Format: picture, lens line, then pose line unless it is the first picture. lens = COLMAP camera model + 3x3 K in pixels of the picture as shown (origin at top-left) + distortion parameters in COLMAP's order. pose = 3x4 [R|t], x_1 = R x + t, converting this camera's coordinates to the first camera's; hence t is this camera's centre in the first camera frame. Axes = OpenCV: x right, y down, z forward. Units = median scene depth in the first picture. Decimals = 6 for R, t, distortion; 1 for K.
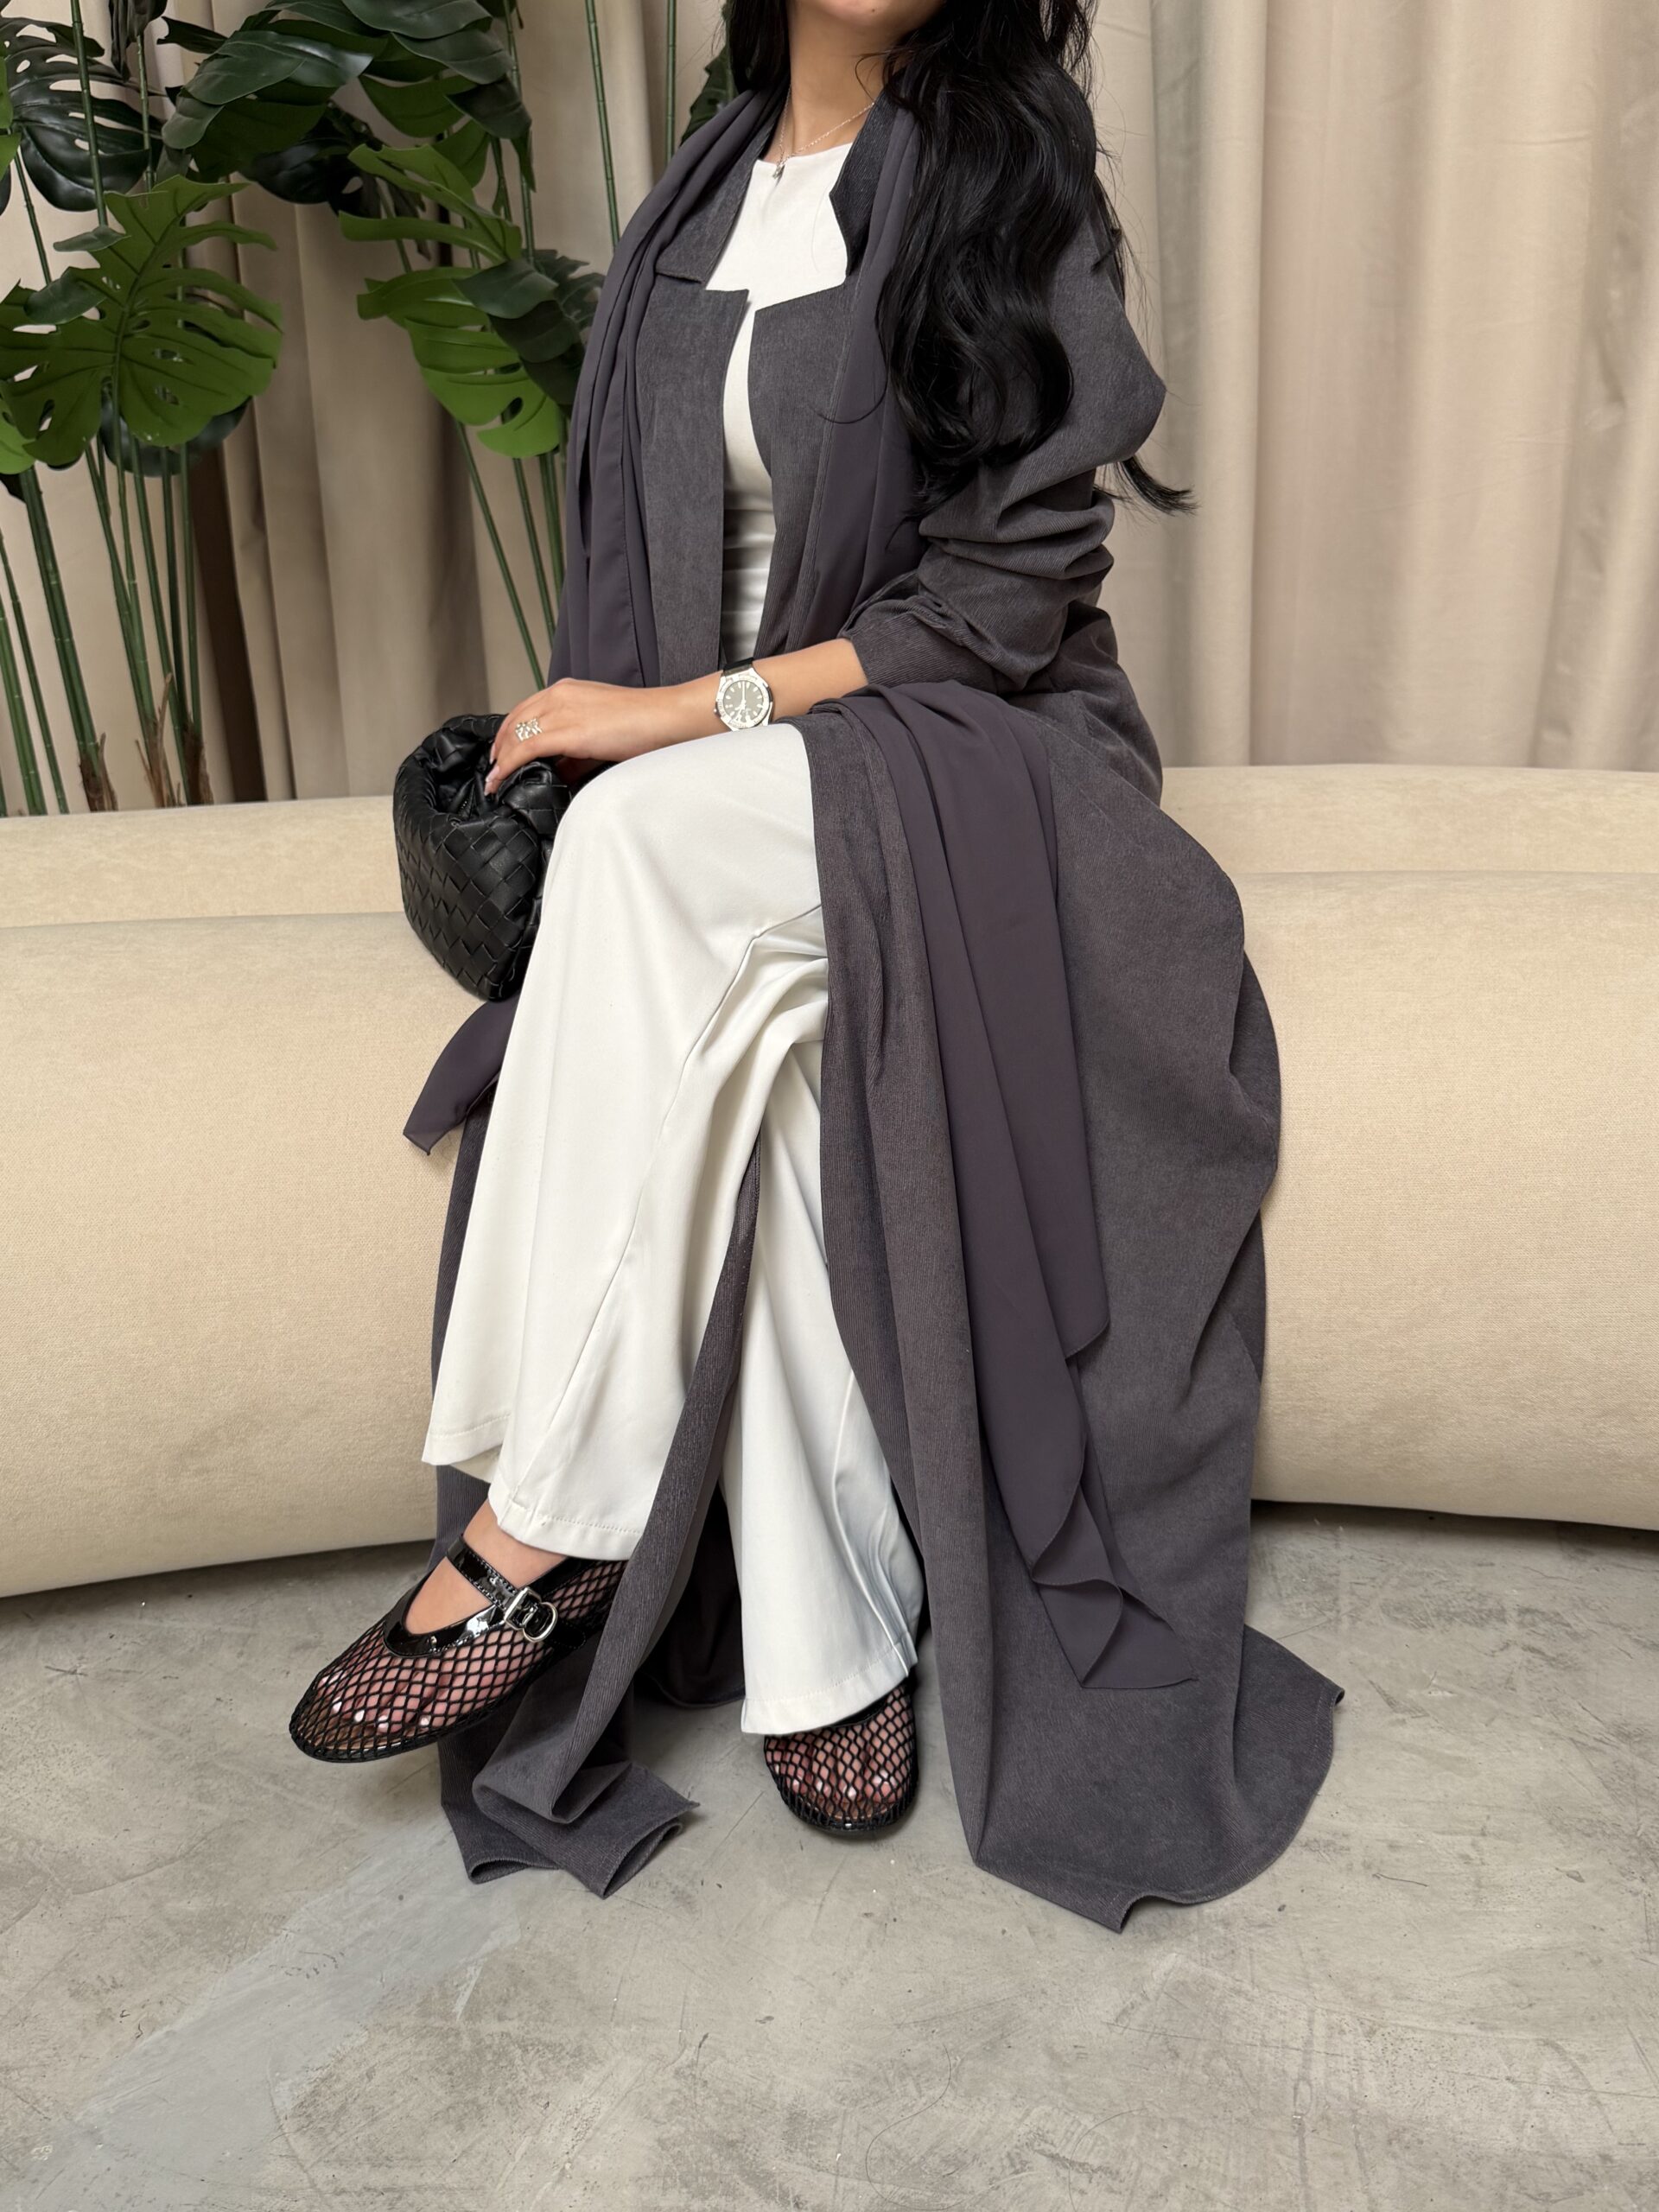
lens RADIAL K [[1959.2, 0, 838.8], [0, 1959.2, 1101.9], [0, 0, 1]] dist [0.015571, -0.036380]
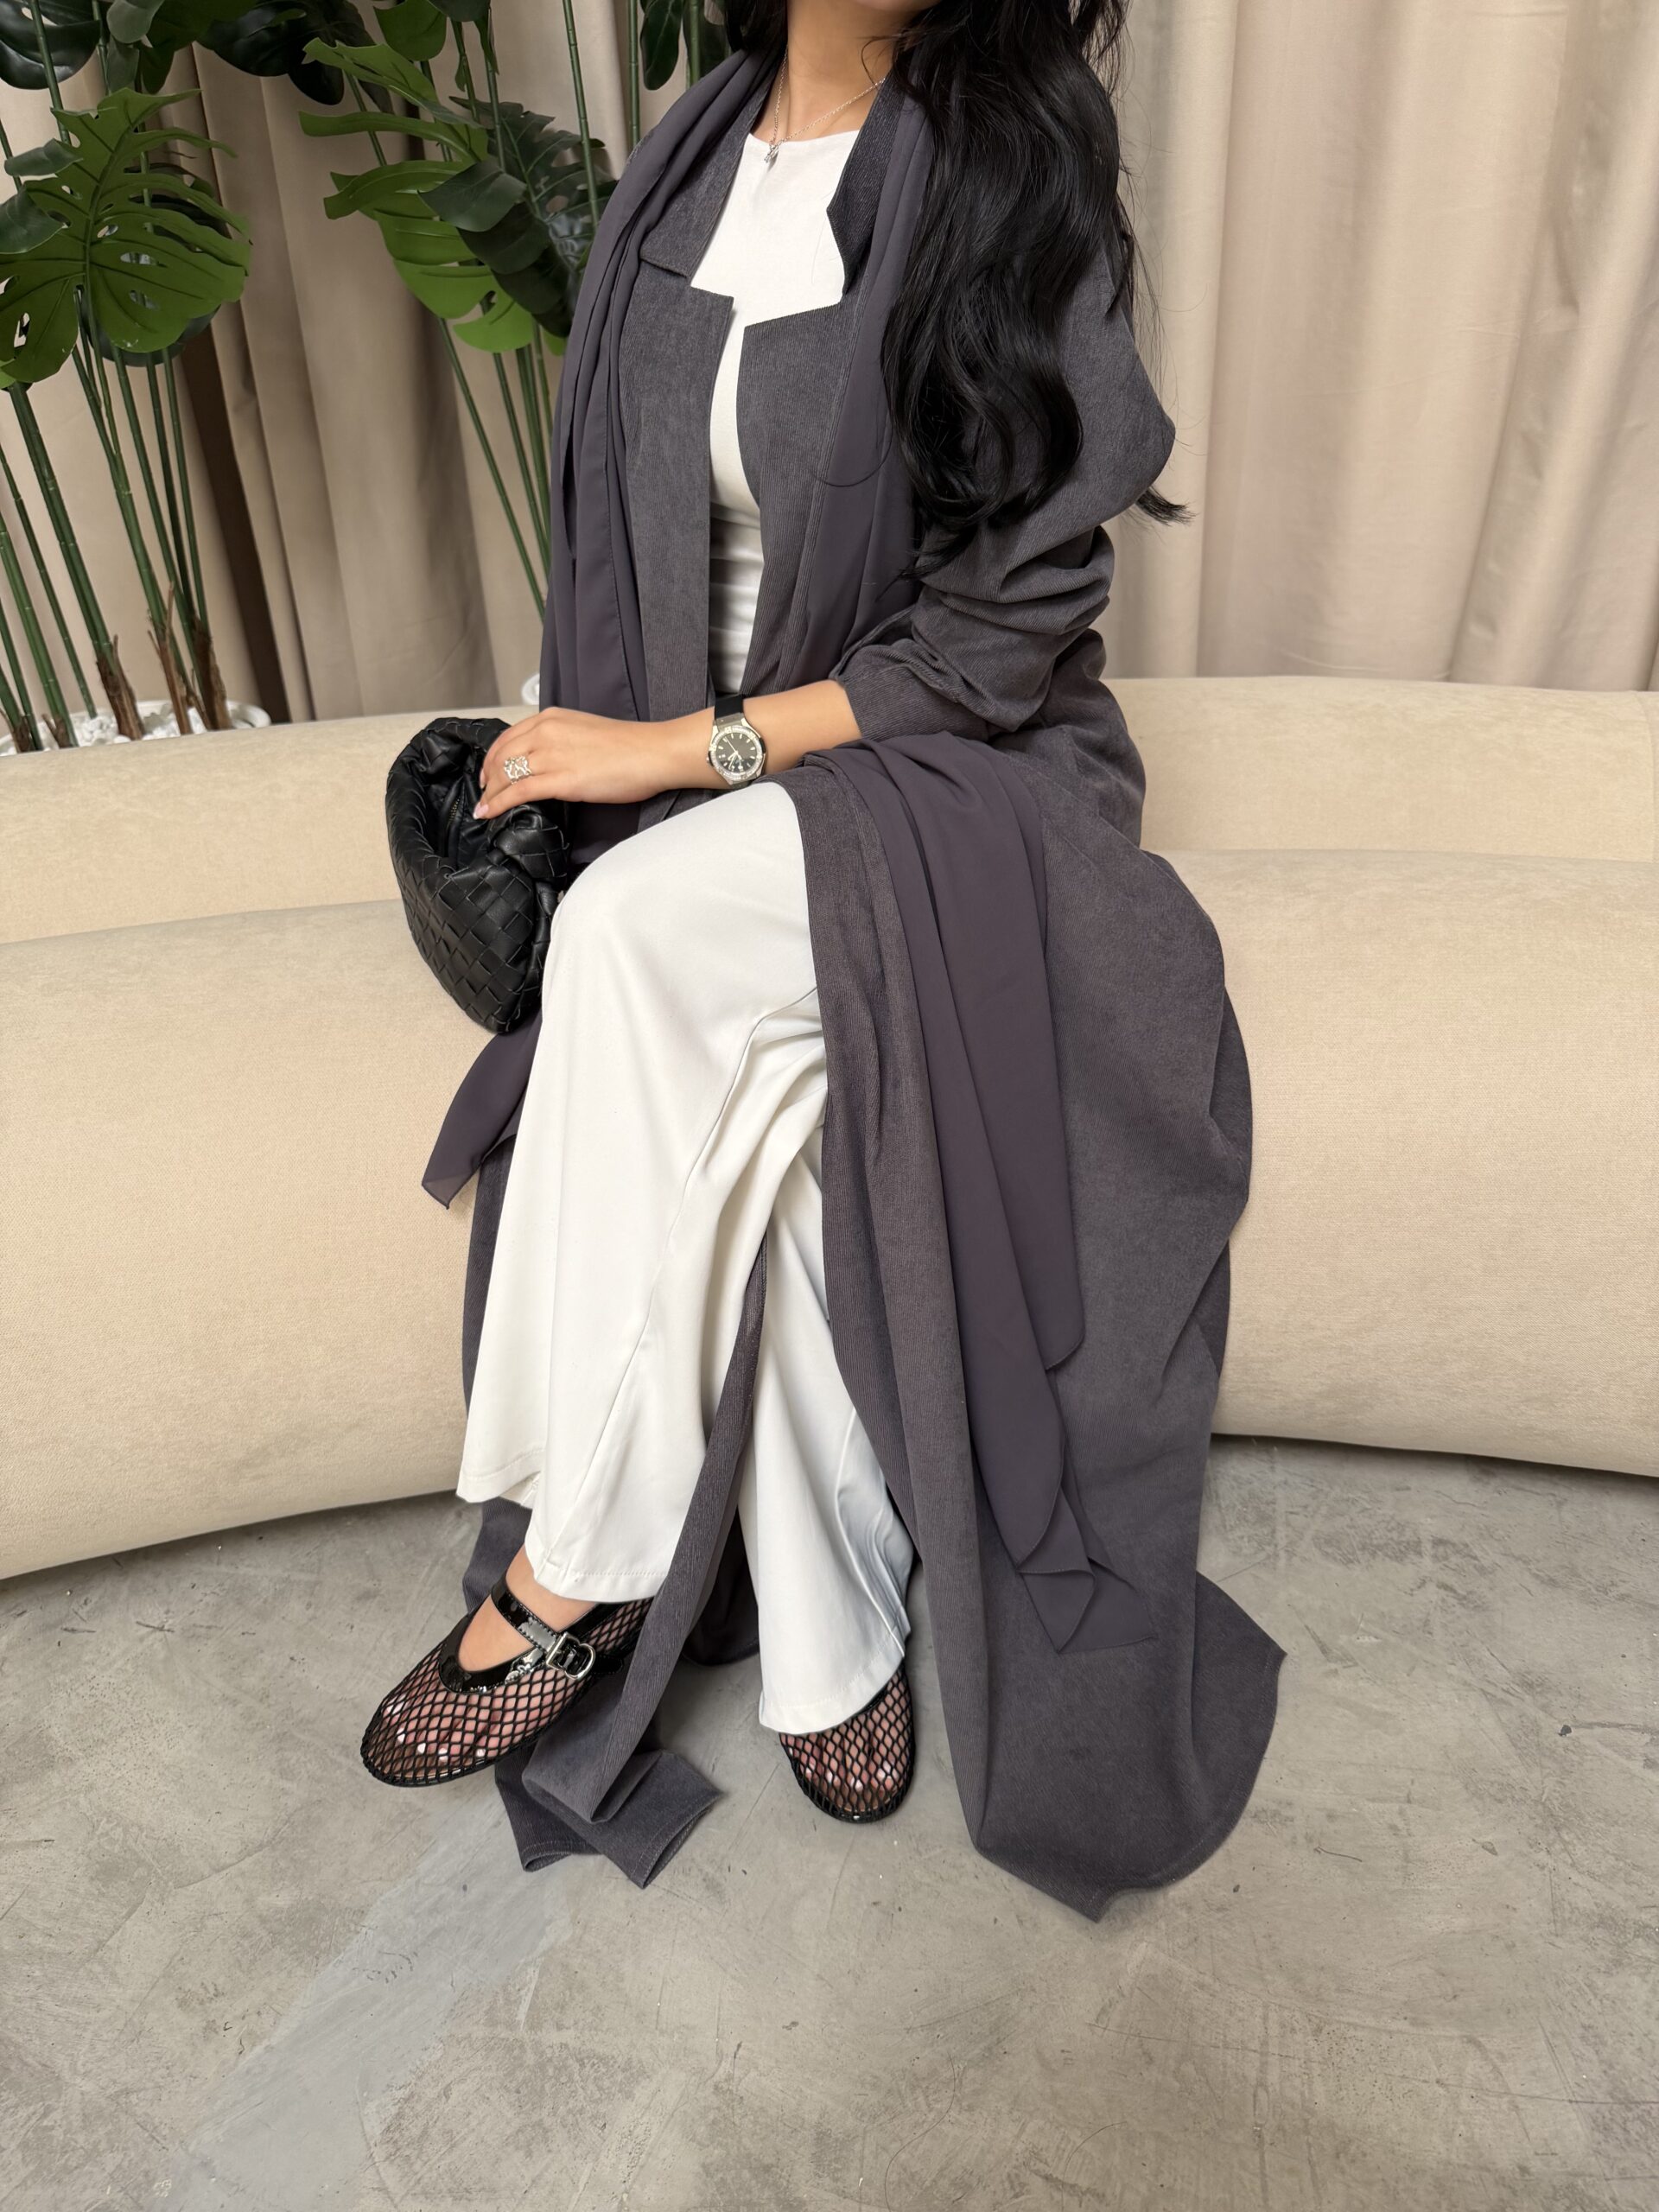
lens RADIAL K [[1596.3, 0, 829.6], [0, 1596.3, 1120.4], [0, 0, 1]] dist [-0.005984, -0.006105]
pose [[0.999684, -0.015437, 0.019834, -0.021645], [0.010720, 0.975660, 0.219028, -0.215572], [-0.022732, -0.218746, 0.975517, 0.180778]]
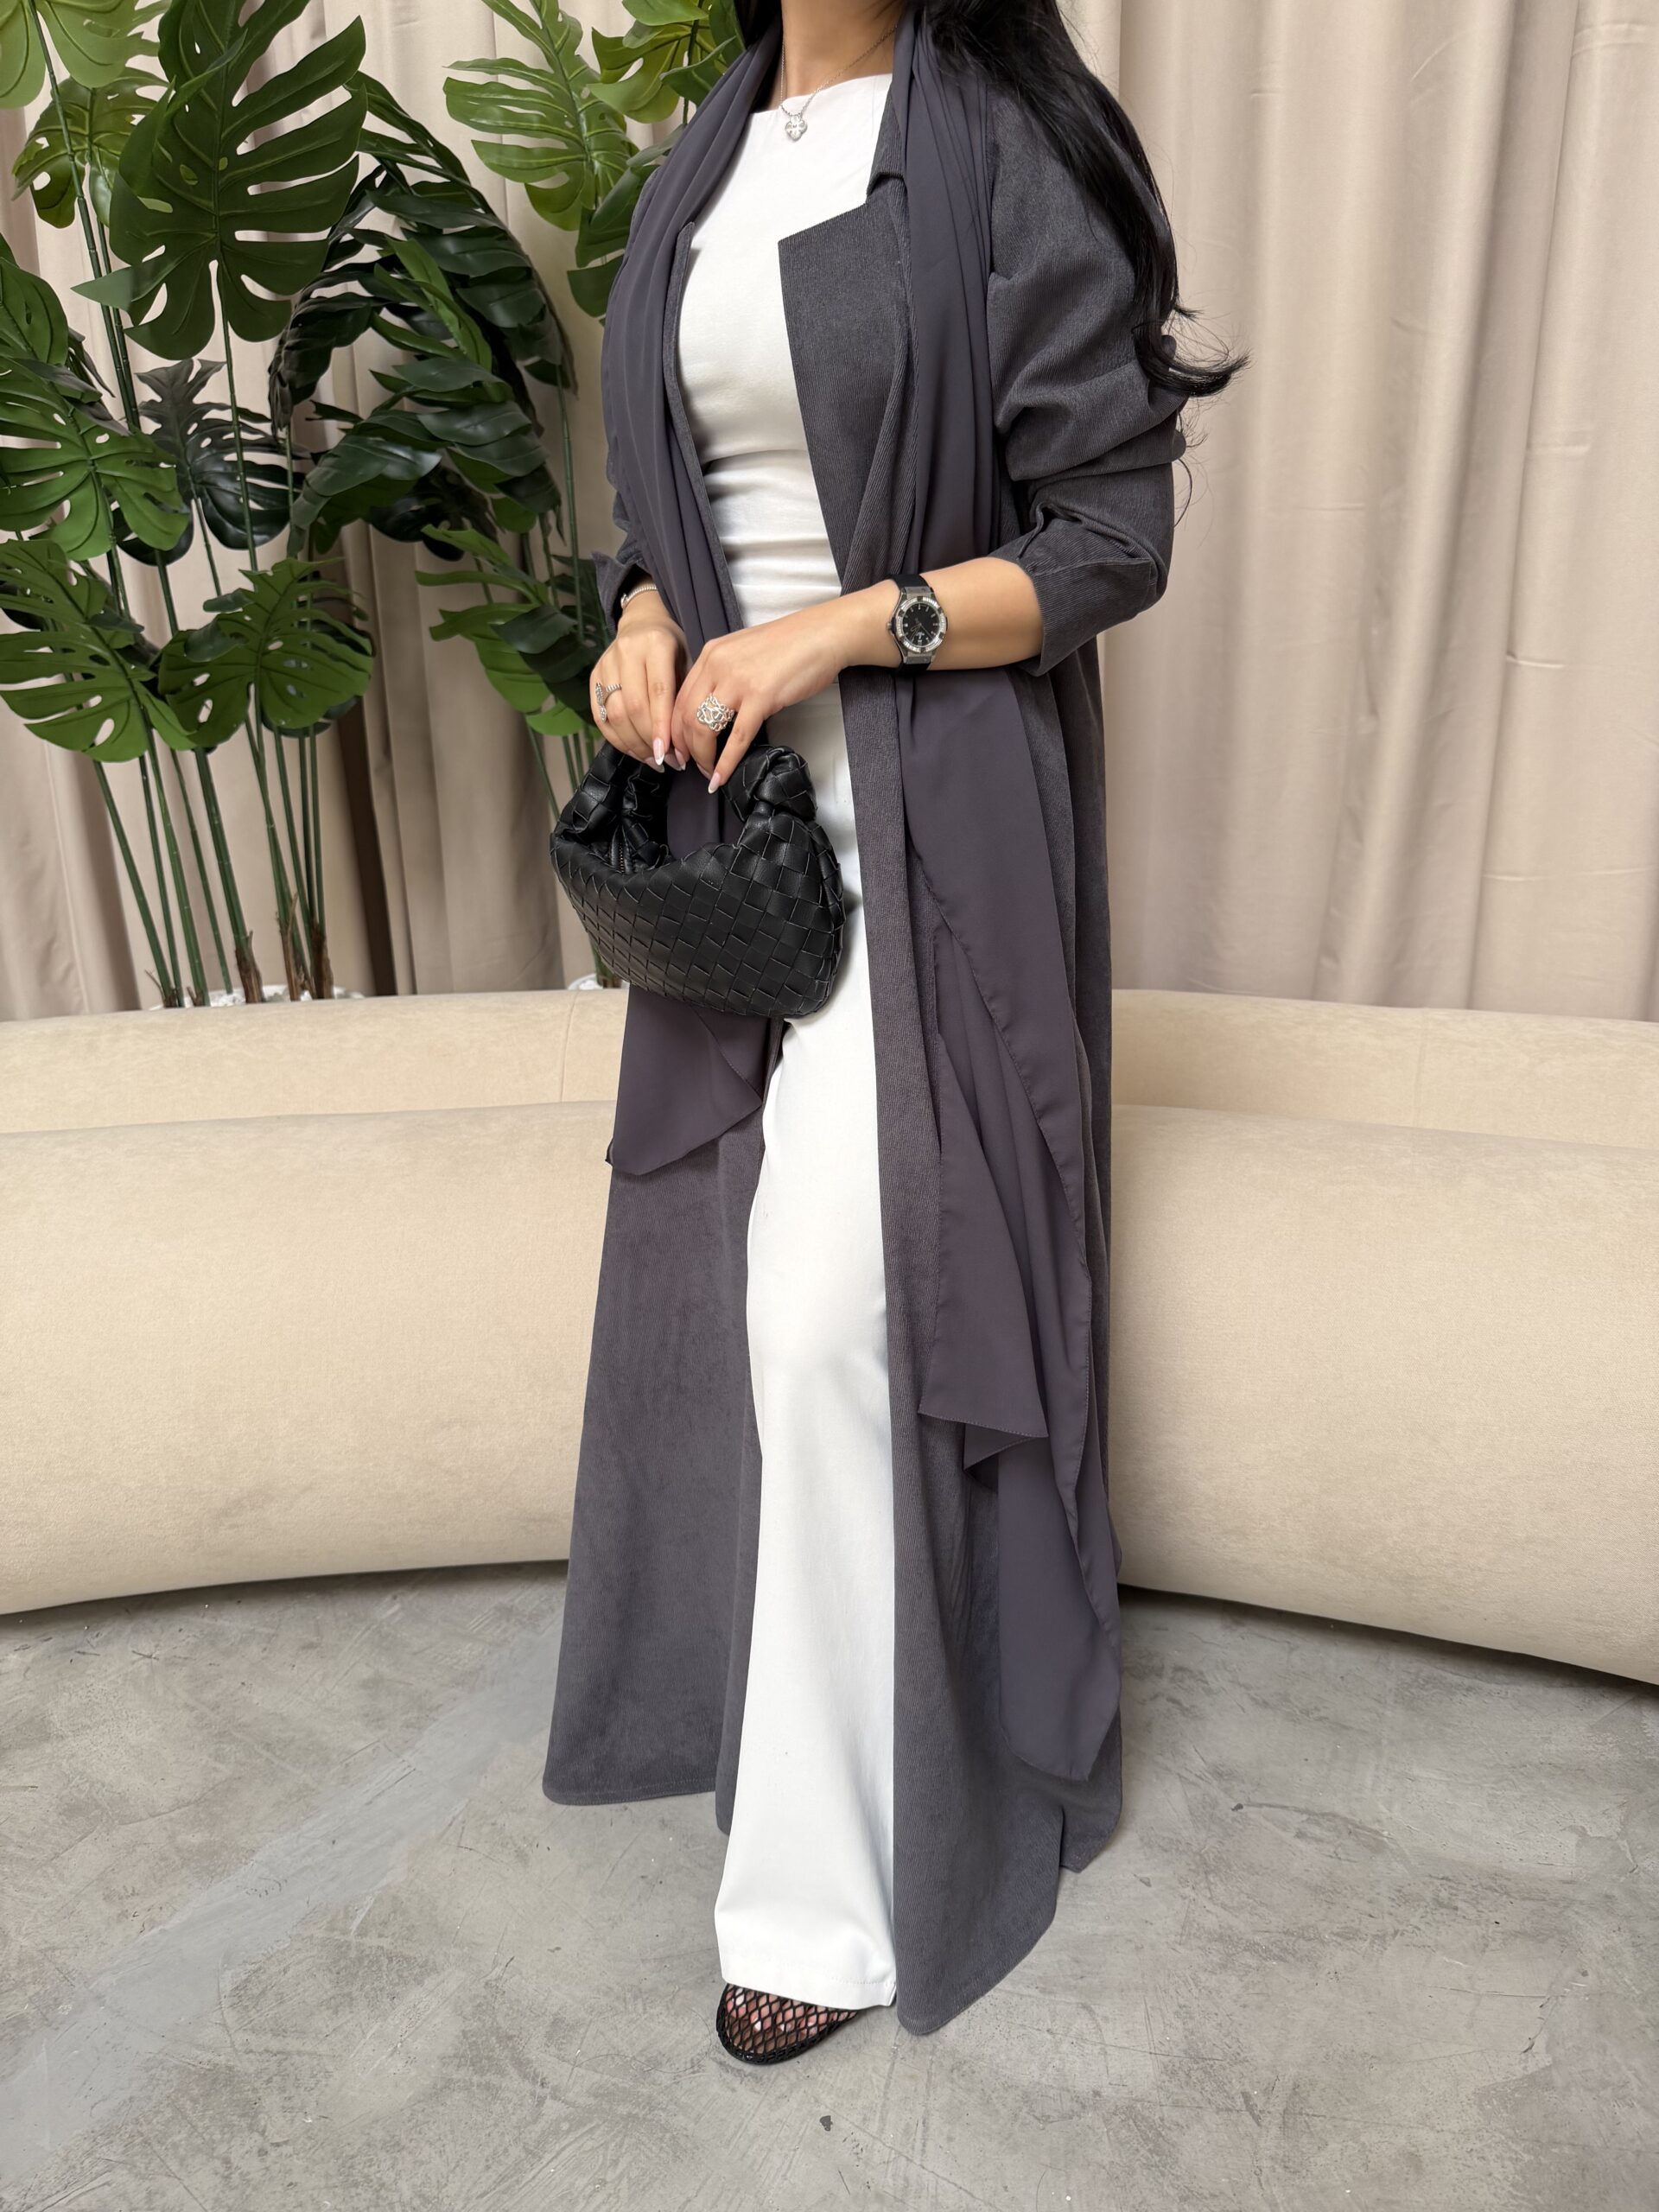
lens RADIAL K [[1596.3, 0, 823.8], [0, 1596.3, 1117.4], [0, 0, 1]] dist [-0.005984, -0.006105]
pose [[0.996891, 0.031206, -0.072347, 0.197731], [-0.030748, 0.999500, 0.007435, -0.145242], [0.072543, -0.005188, 0.997352, -0.144660]]
